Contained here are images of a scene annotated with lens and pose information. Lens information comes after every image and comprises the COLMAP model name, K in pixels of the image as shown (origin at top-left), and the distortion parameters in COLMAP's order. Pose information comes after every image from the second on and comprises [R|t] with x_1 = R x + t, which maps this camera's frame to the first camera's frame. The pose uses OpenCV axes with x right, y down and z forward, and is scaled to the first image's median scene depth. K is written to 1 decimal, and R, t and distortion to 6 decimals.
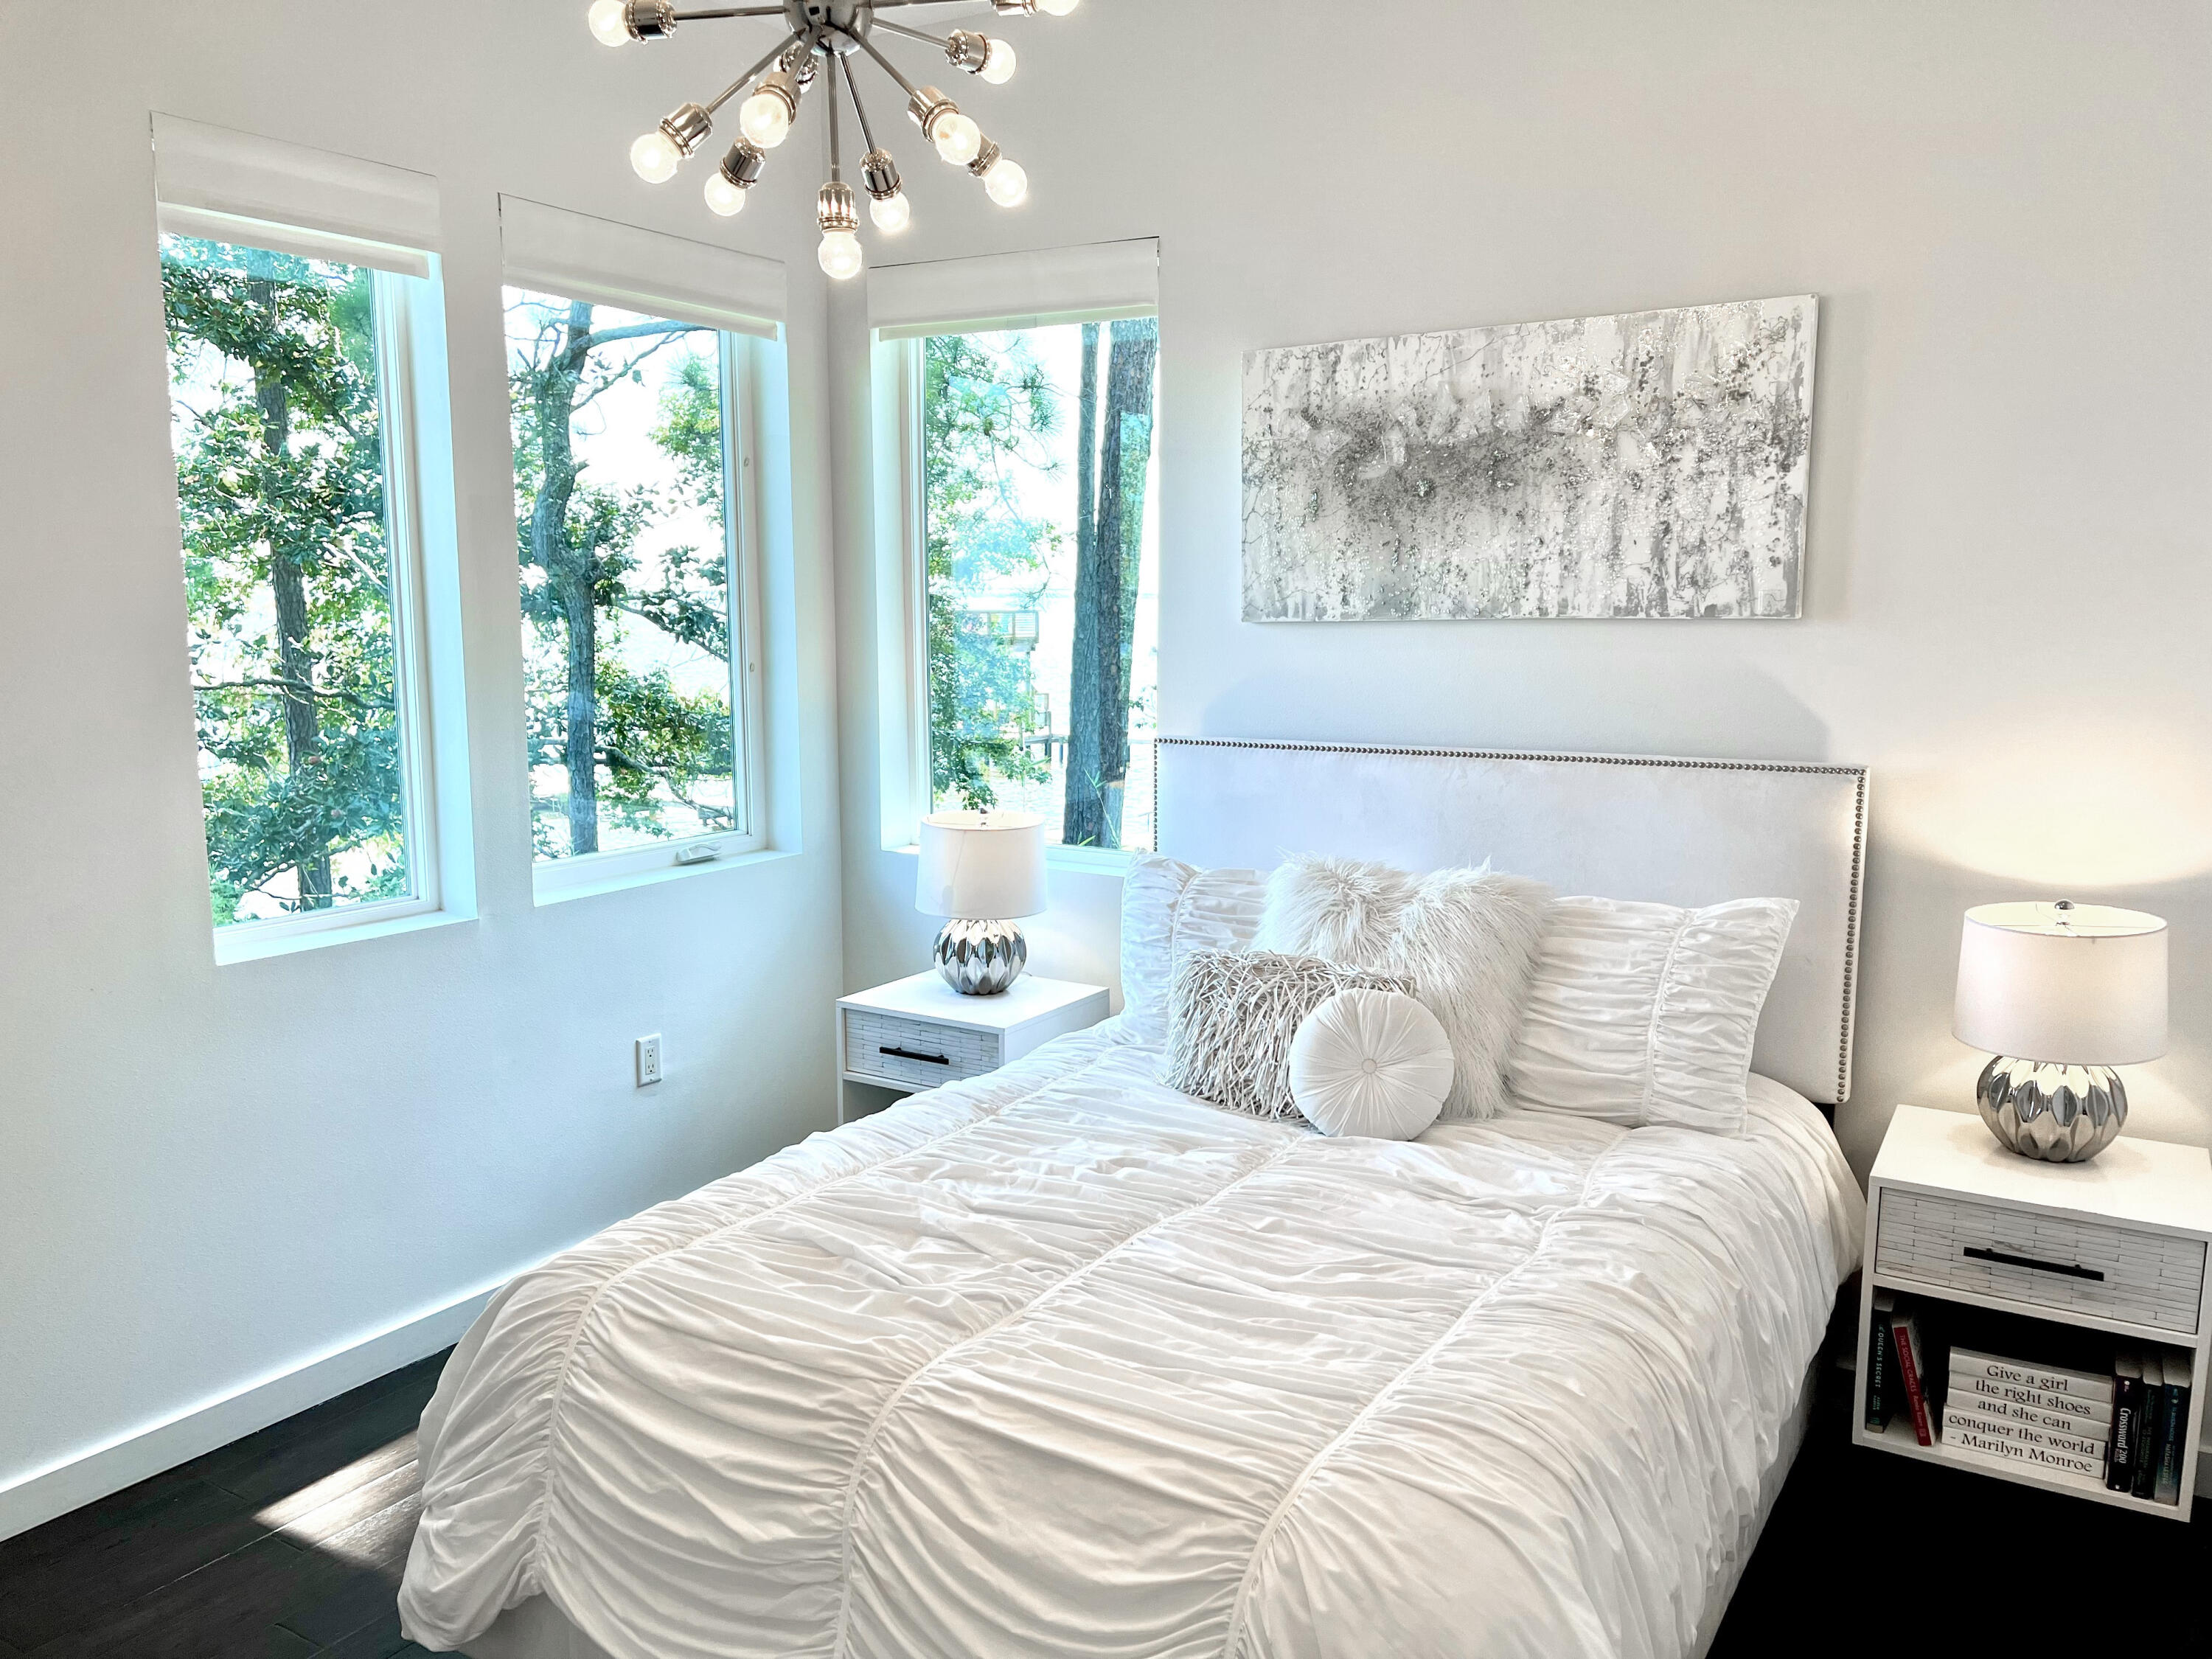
lens RADIAL K [[1679.1, 0, 1092.5], [0, 1679.1, 853.5], [0, 0, 1]] dist [0.092557, -0.100390]
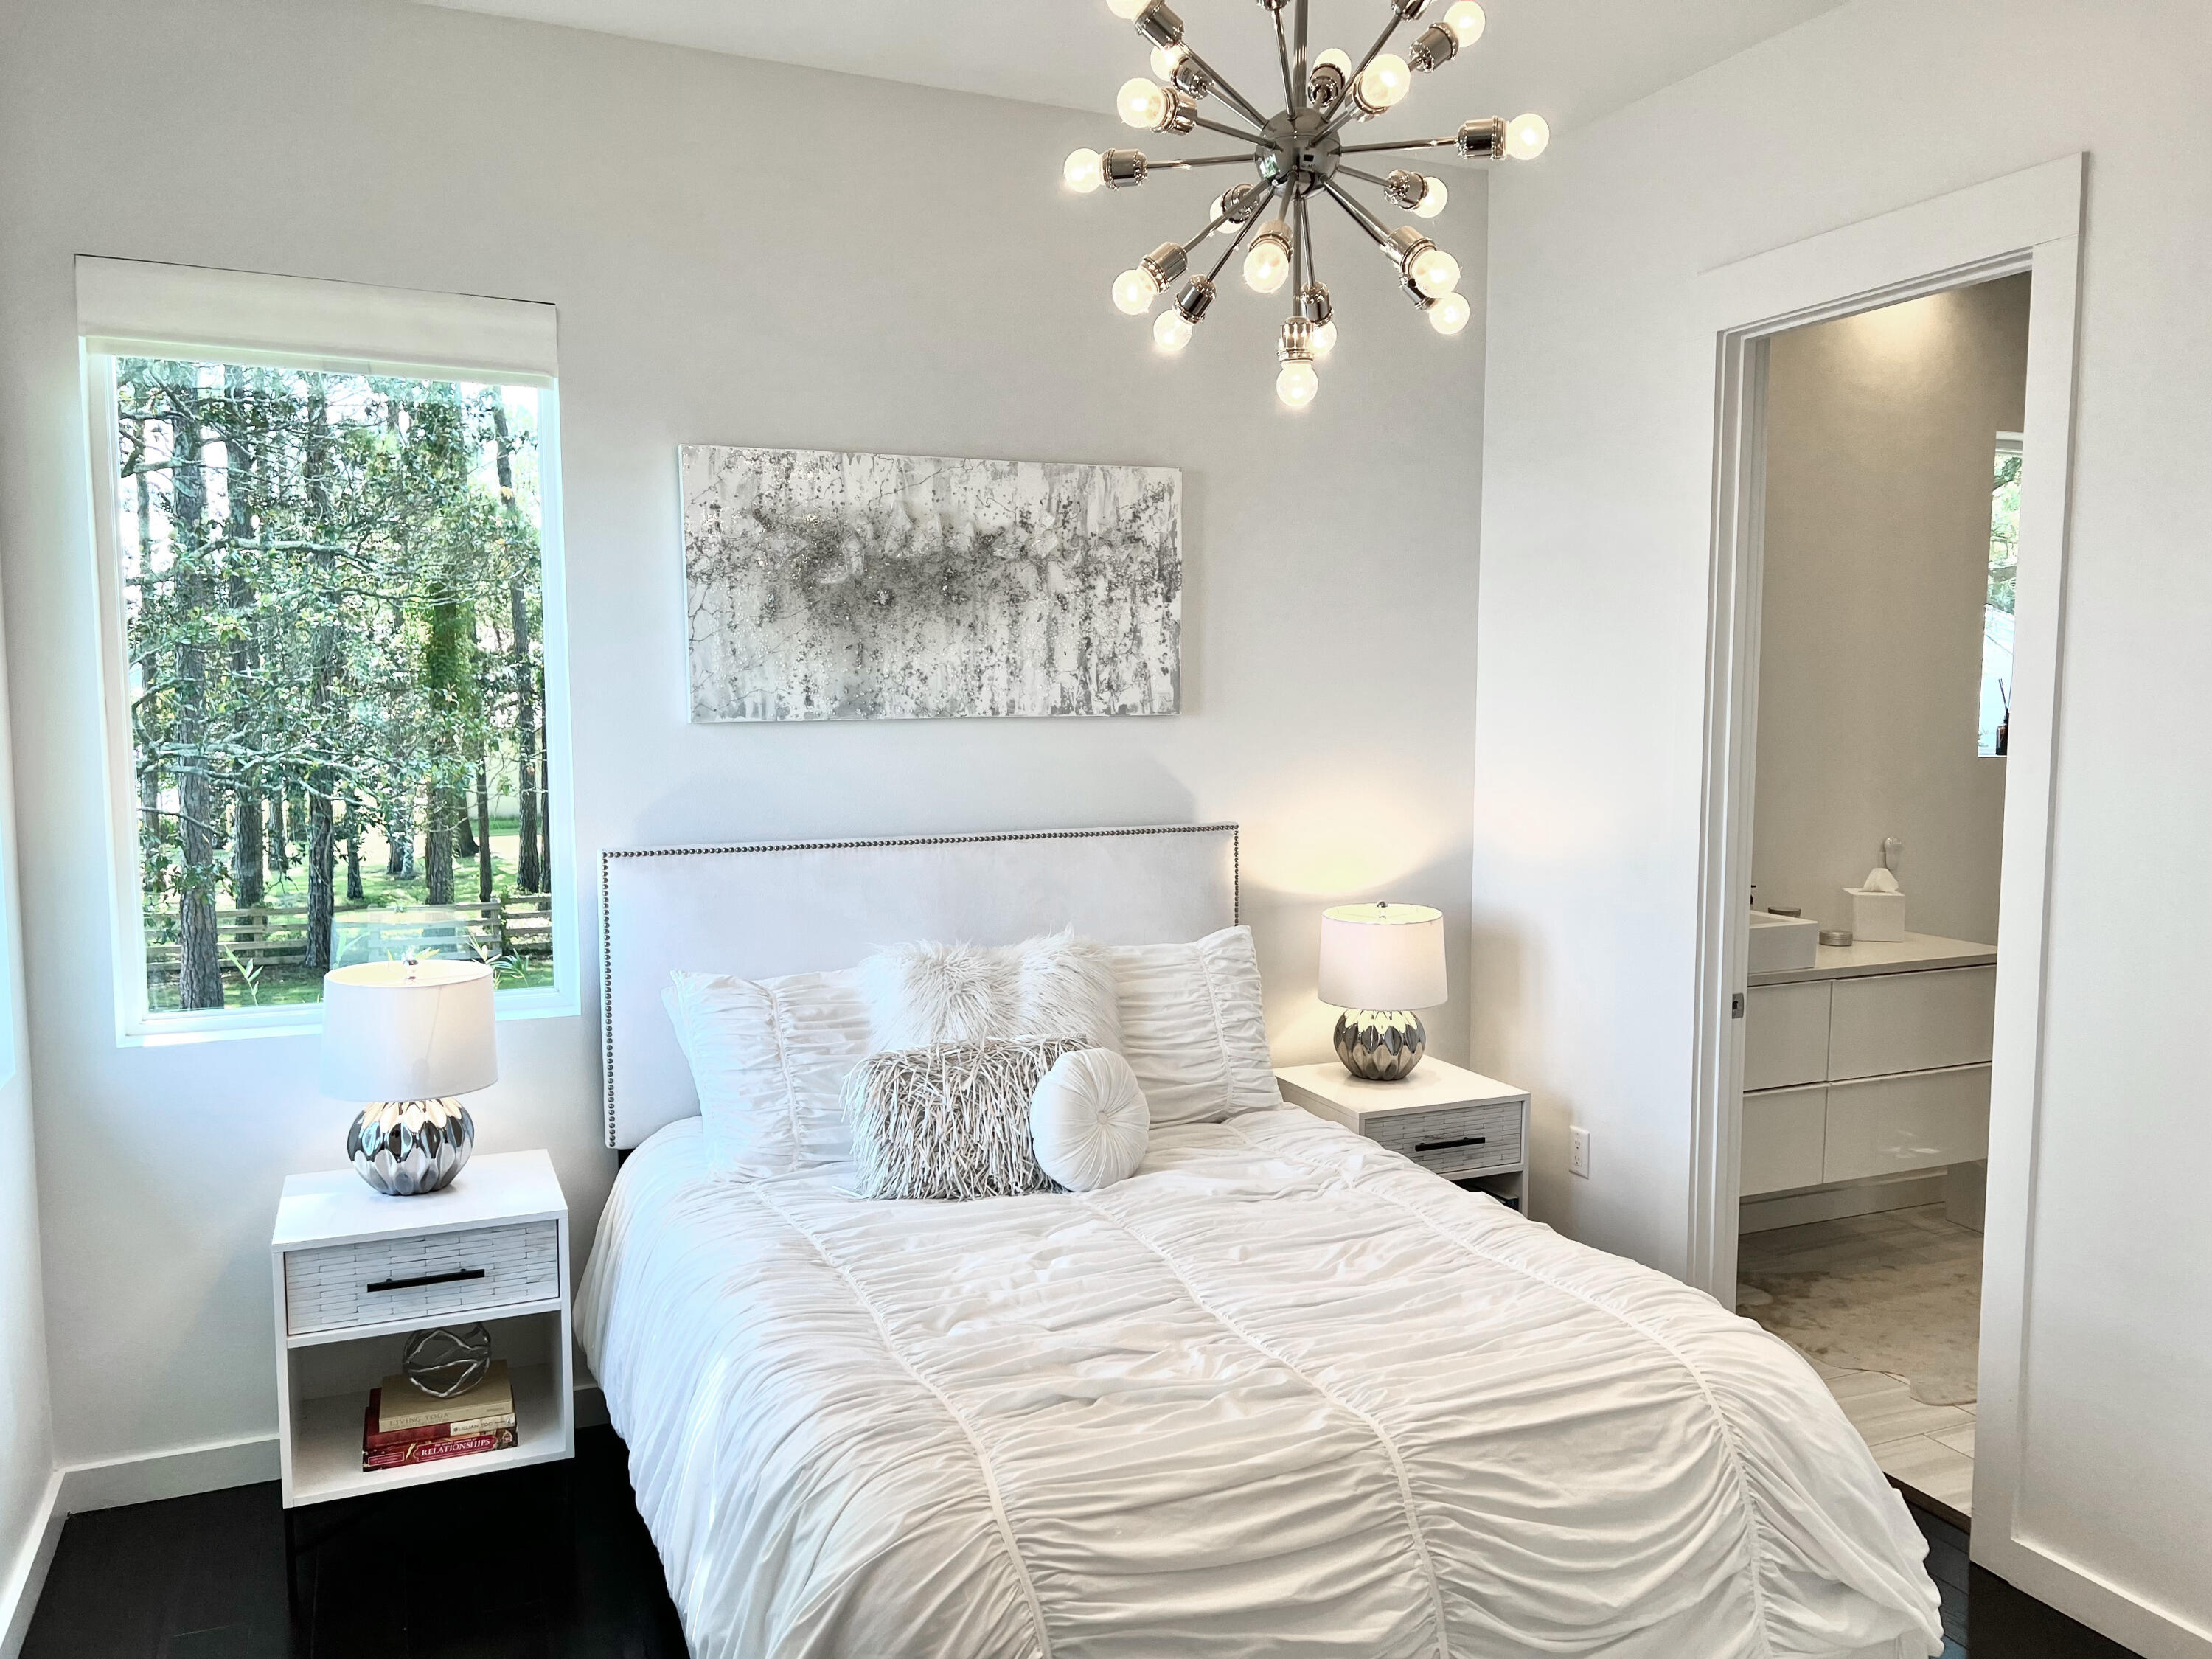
lens RADIAL K [[1679.1, 0, 1153.4], [0, 1679.1, 871.1], [0, 0, 1]] dist [0.092557, -0.100390]
pose [[0.555396, -0.100243, 0.825522, -0.656146], [0.121923, 0.991796, 0.038406, -0.069256], [-0.822600, 0.079319, 0.563062, 0.294146]]
